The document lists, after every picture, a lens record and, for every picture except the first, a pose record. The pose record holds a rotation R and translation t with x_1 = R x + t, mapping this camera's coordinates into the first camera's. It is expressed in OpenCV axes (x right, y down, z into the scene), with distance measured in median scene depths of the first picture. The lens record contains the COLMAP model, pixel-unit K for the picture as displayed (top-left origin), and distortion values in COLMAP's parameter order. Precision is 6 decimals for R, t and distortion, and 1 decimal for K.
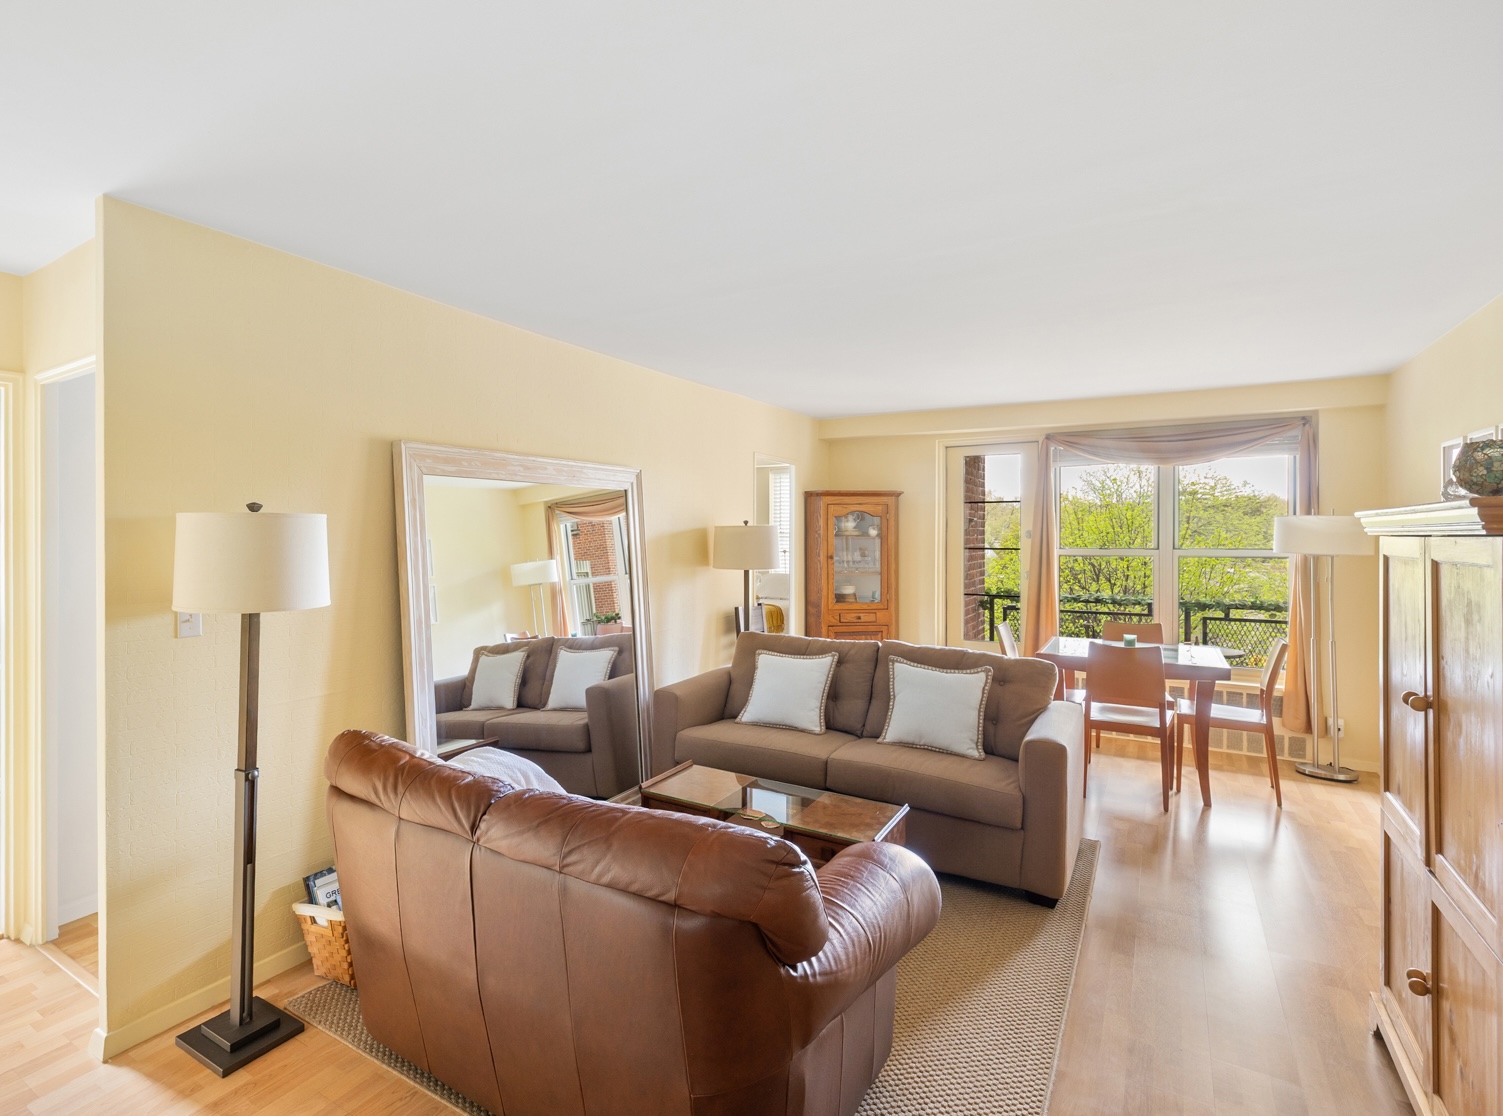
lens RADIAL K [[651.3, 0, 749.2], [0, 651.3, 556.9], [0, 0, 1]] dist [0.000499, 0.000051]
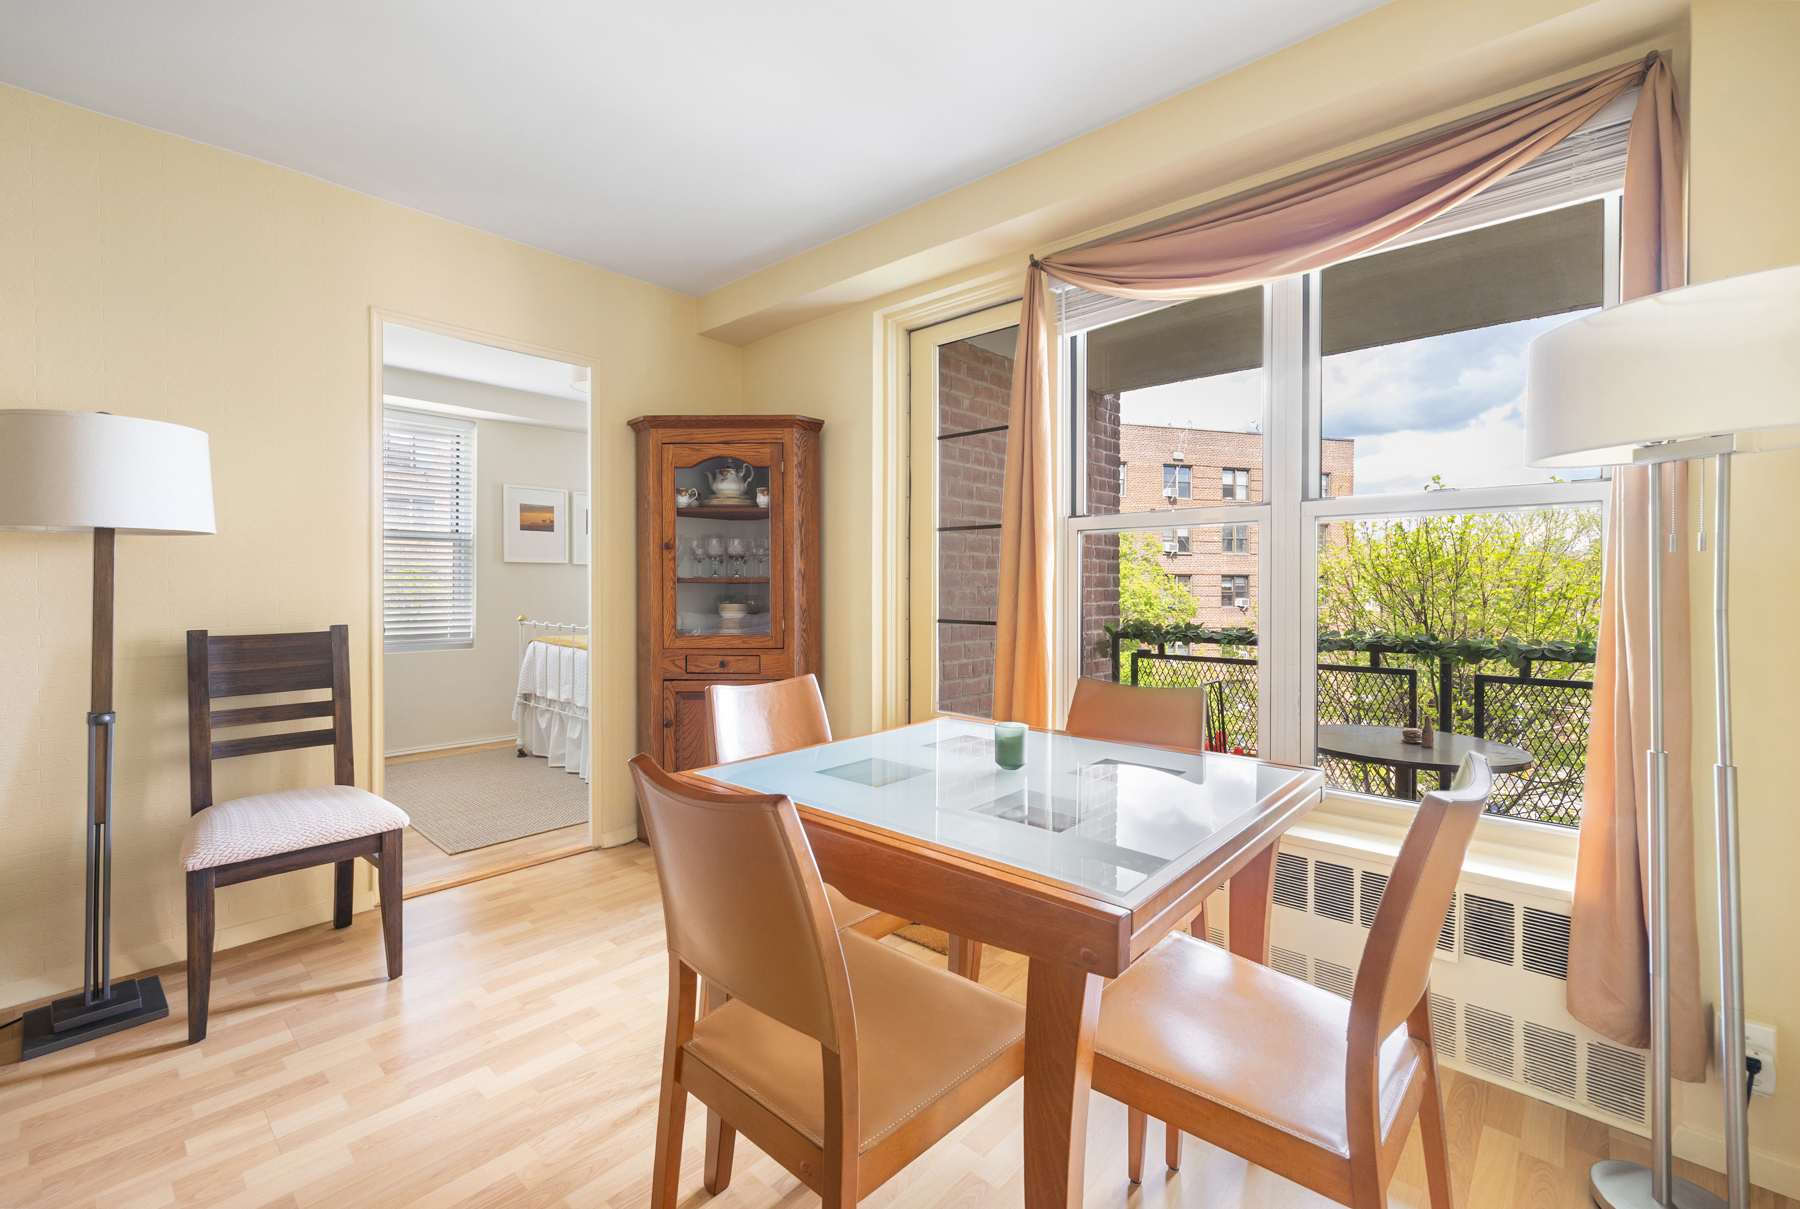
lens RADIAL K [[778.4, 0, 902.5], [0, 778.4, 593.4], [0, 0, 1]] dist [0.001452, 0.000149]
pose [[0.991324, 0.003891, -0.131387, 0.359854], [-0.004603, 0.999976, -0.005114, 0.037254], [0.131364, 0.005675, 0.991318, 0.379375]]
